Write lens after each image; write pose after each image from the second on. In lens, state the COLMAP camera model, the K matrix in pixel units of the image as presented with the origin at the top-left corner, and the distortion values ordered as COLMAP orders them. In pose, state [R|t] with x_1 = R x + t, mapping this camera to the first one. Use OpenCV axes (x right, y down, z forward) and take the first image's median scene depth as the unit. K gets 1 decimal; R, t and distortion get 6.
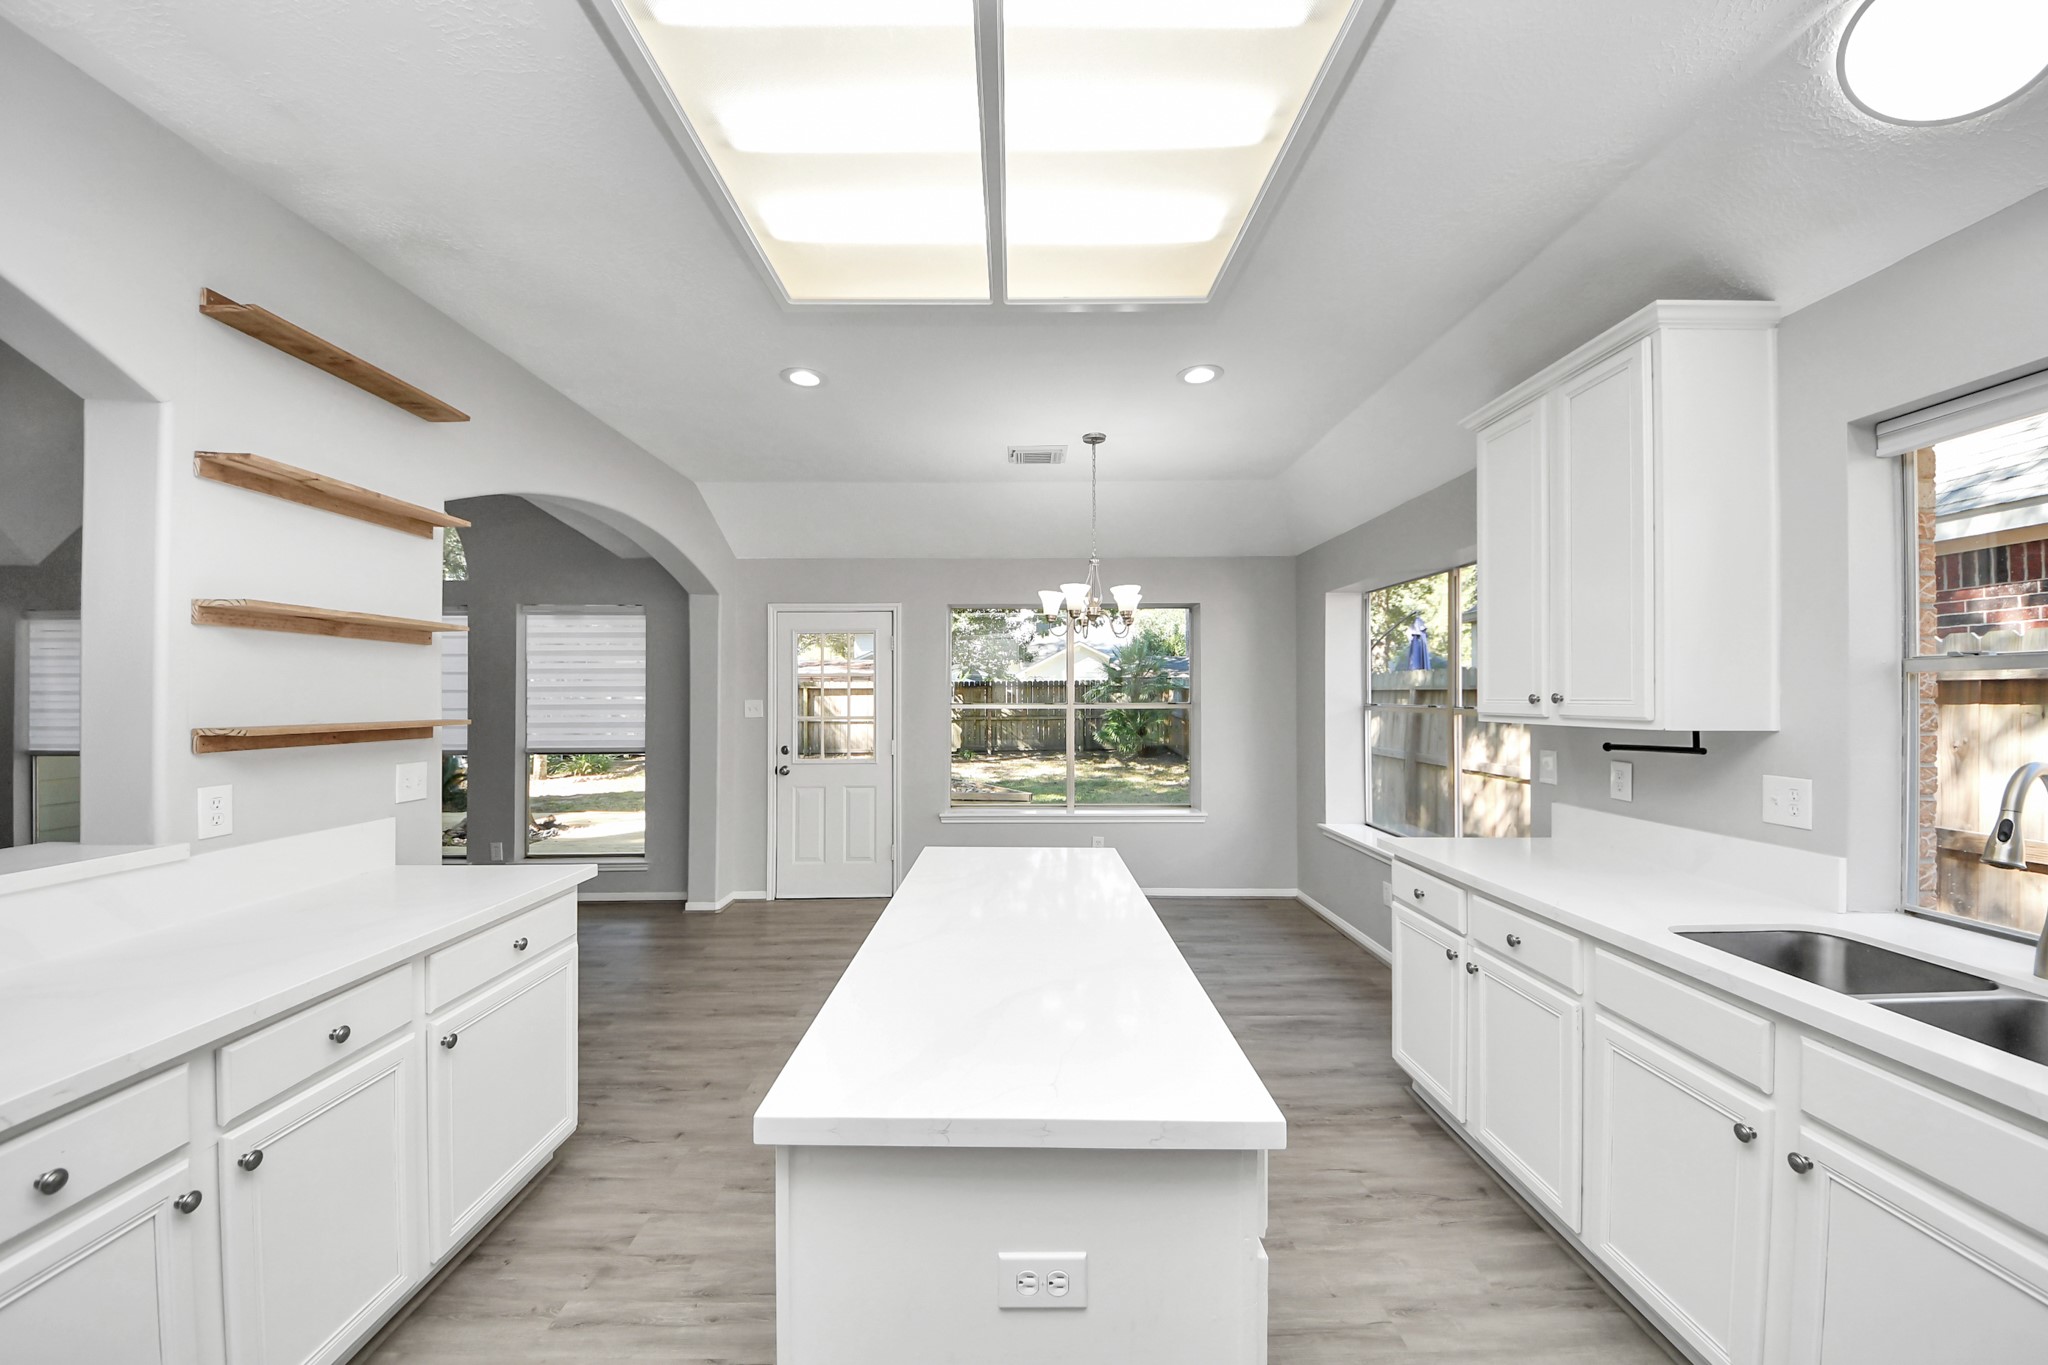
lens RADIAL K [[738.0, 0, 1012.3], [0, 738.0, 689.1], [0, 0, 1]] dist [0.050843, -0.026563]
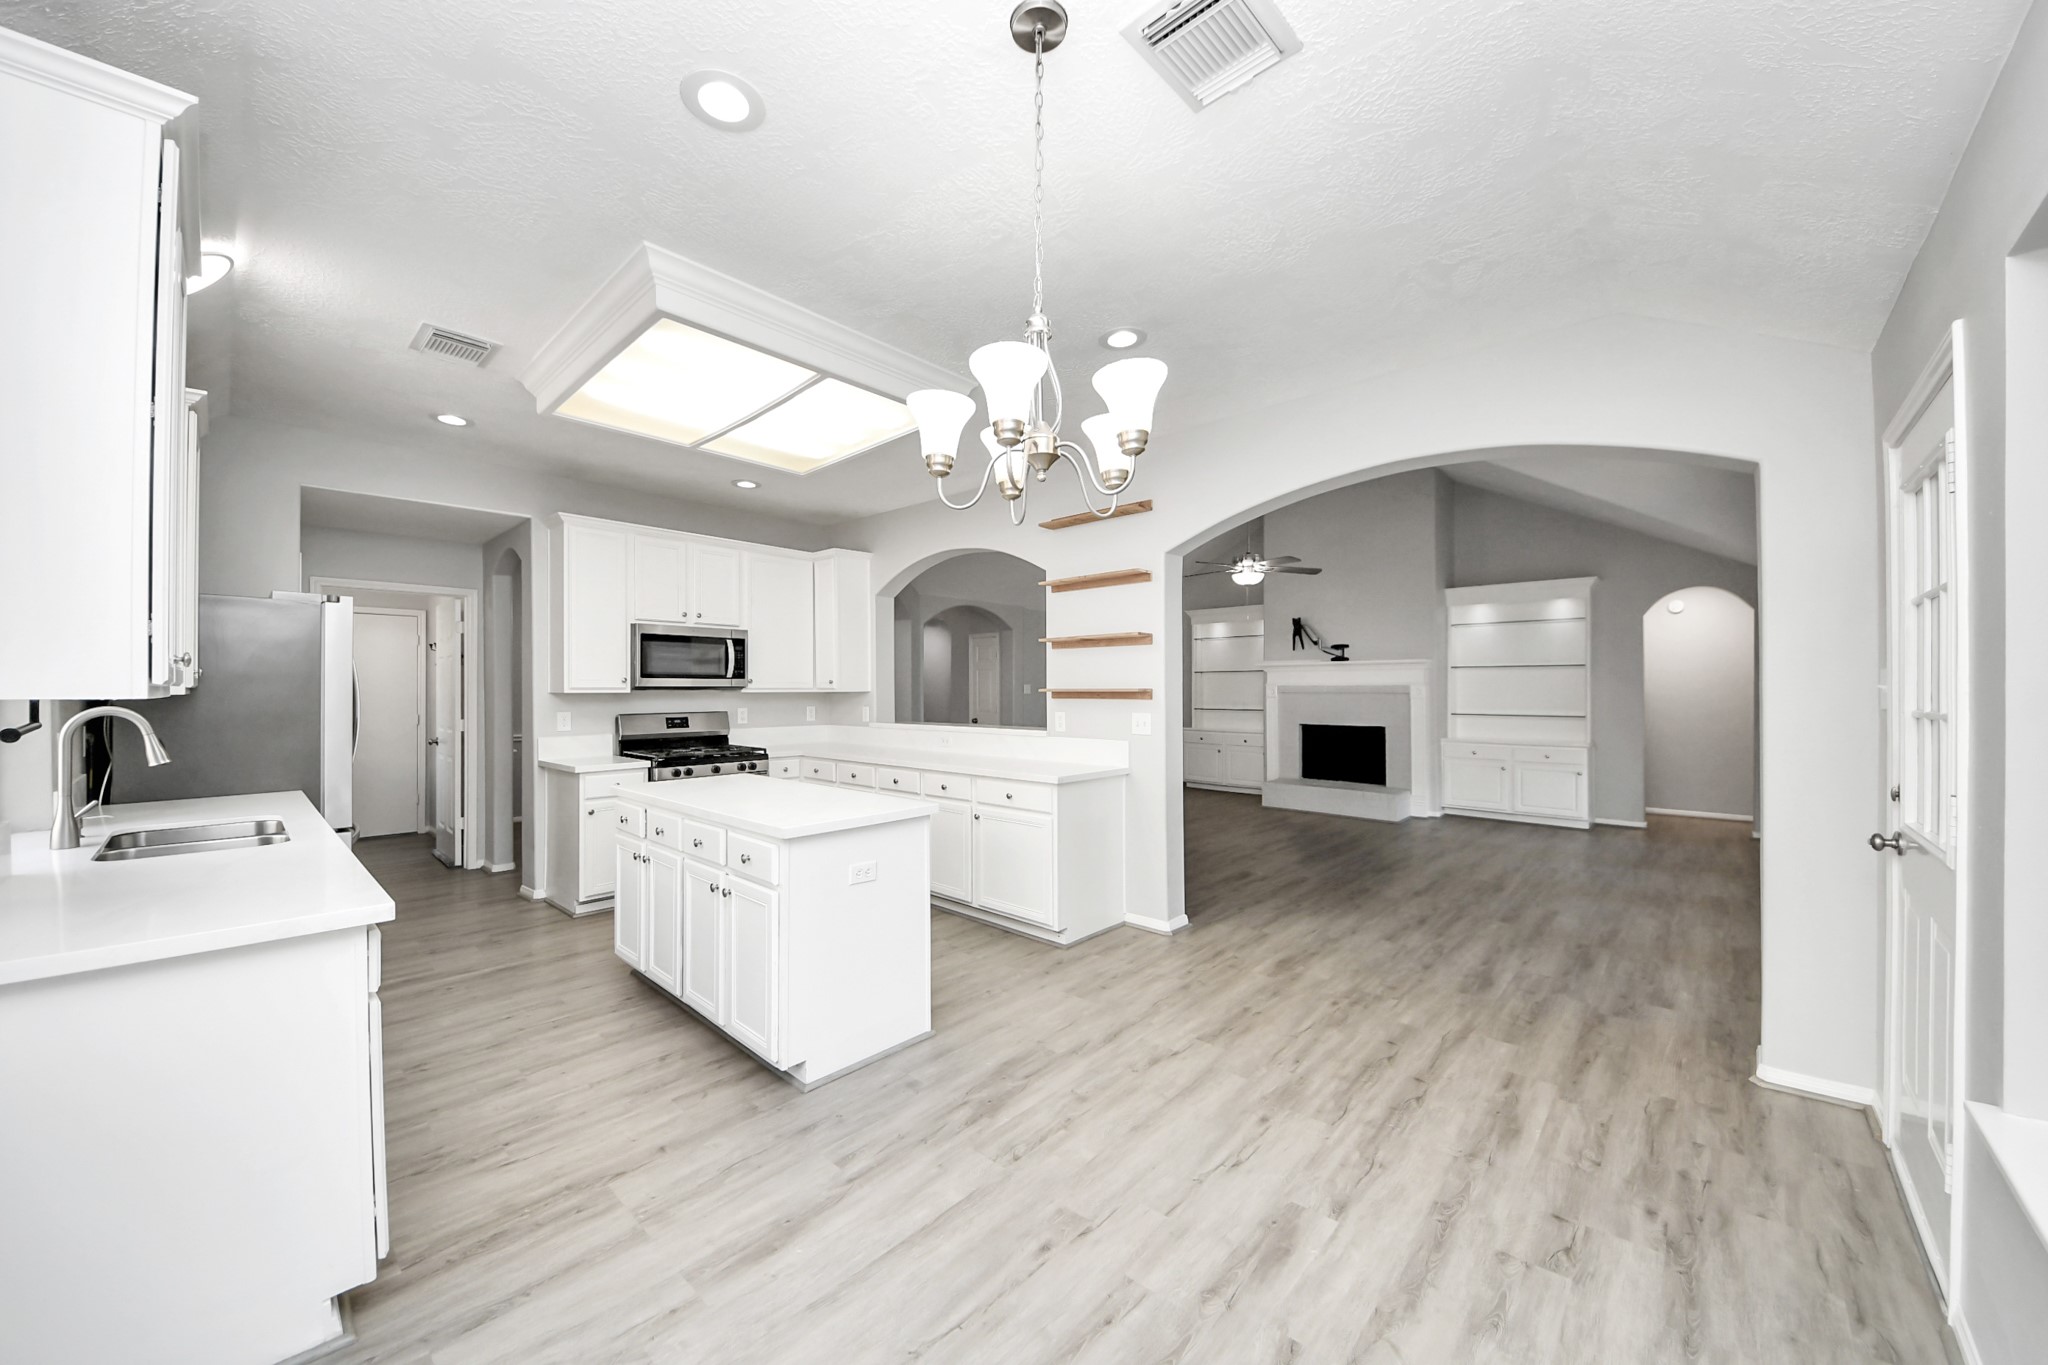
lens RADIAL K [[738.0, 0, 1012.3], [0, 738.0, 689.1], [0, 0, 1]] dist [0.050843, -0.026563]
pose [[-0.677228, 0.002266, -0.735770, 0.374122], [0.009218, 0.999943, -0.005406, 0.027049], [0.735716, -0.010444, -0.677210, 1.088421]]
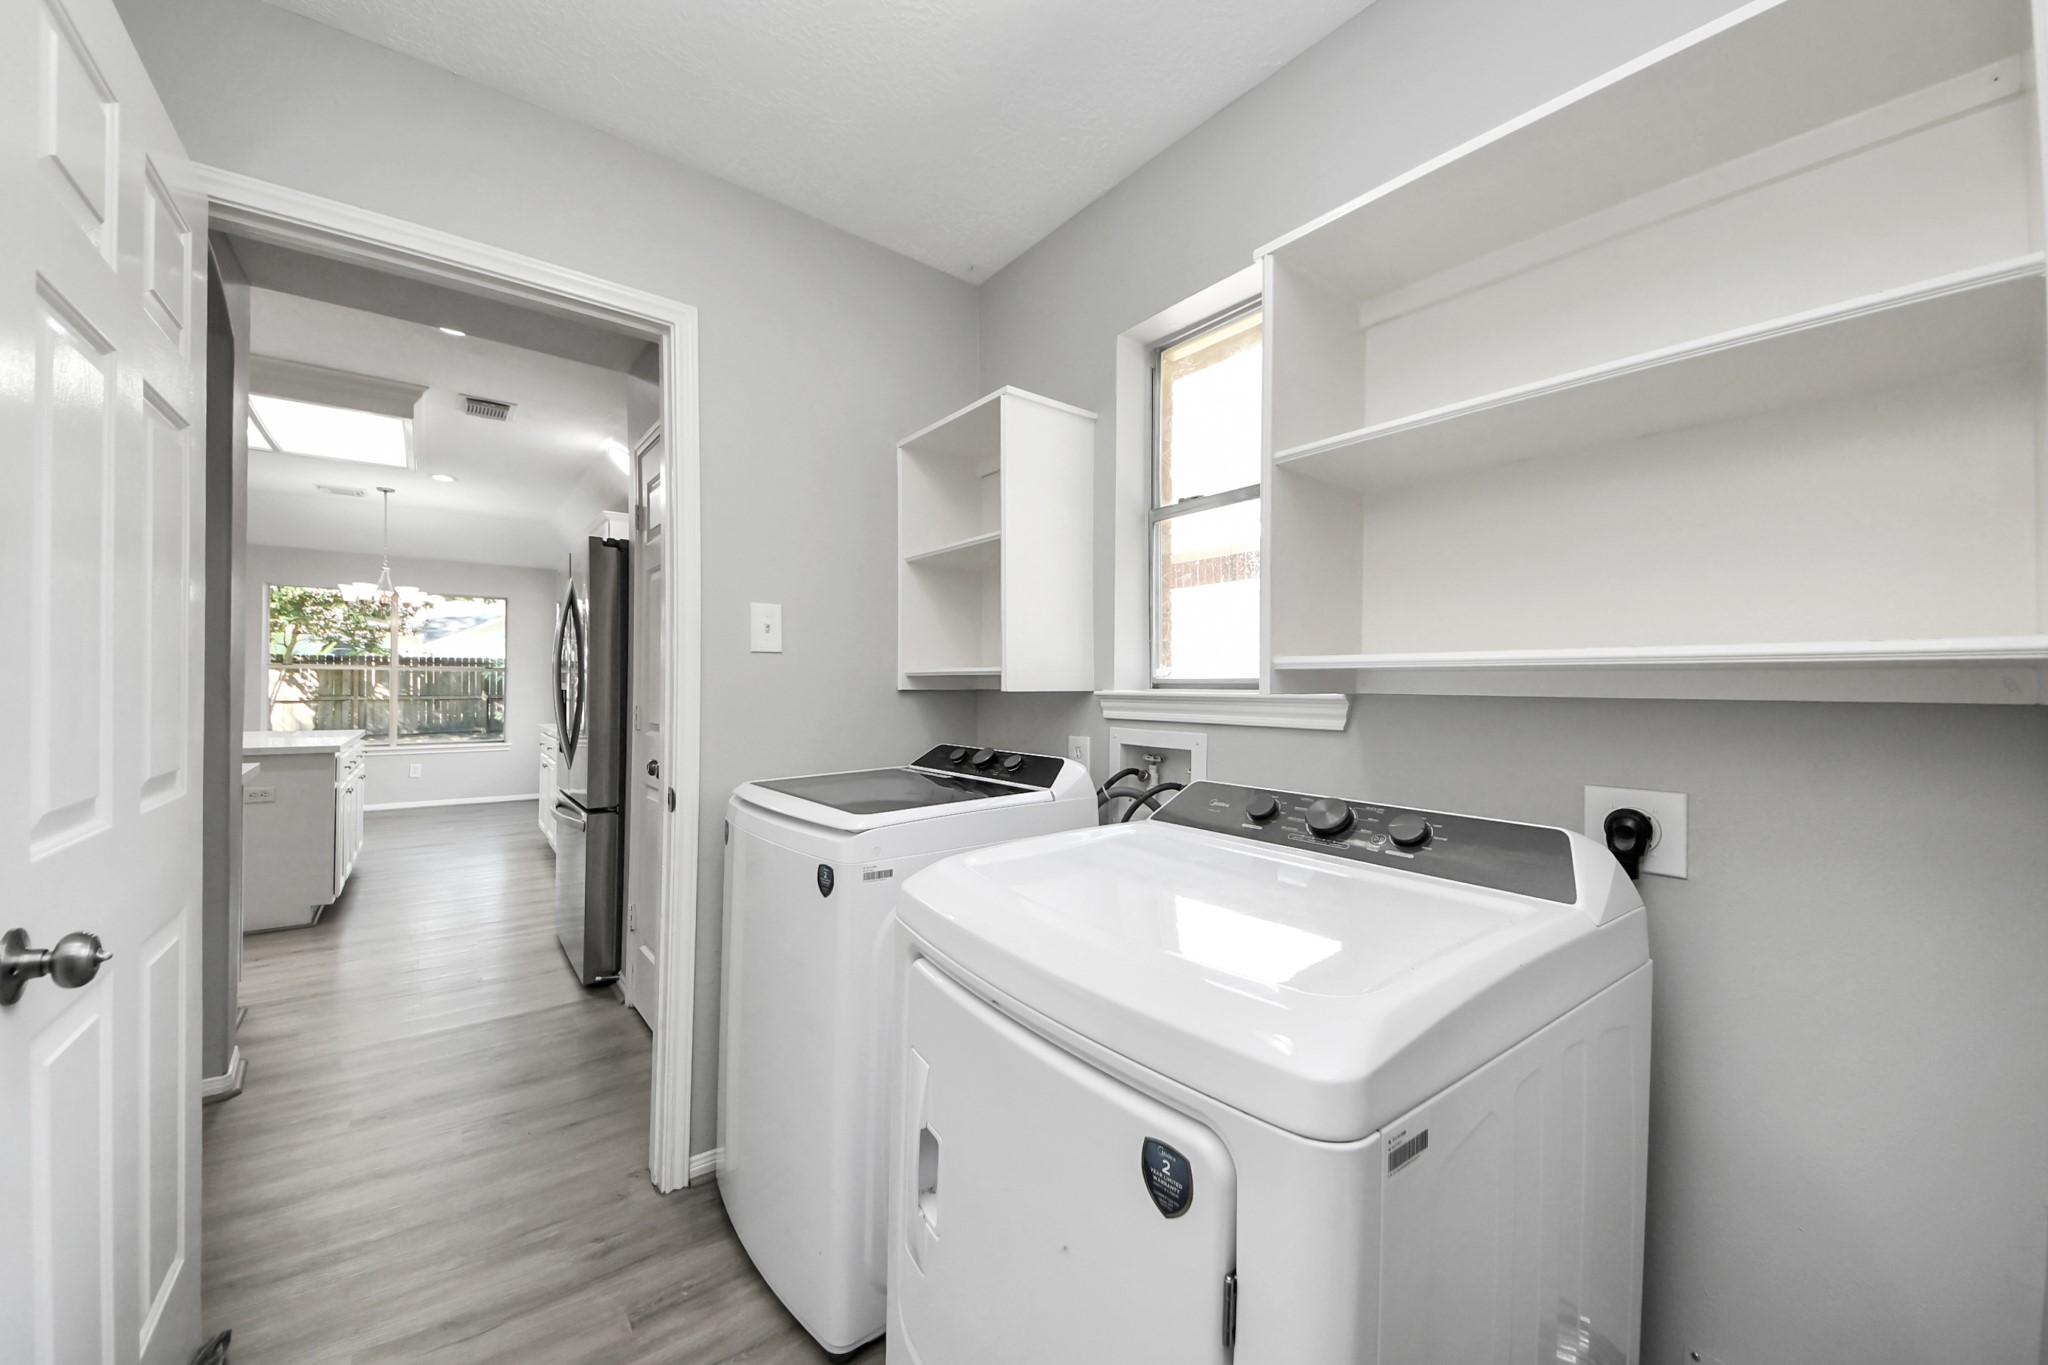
lens RADIAL K [[738.0, 0, 1012.3], [0, 738.0, 689.1], [0, 0, 1]] dist [0.050843, -0.026563]
pose [[0.781086, 0.001312, 0.624423, 0.125397], [-0.011295, 0.999864, 0.012027, 0.035203], [-0.624322, -0.016447, 0.780994, -0.890531]]
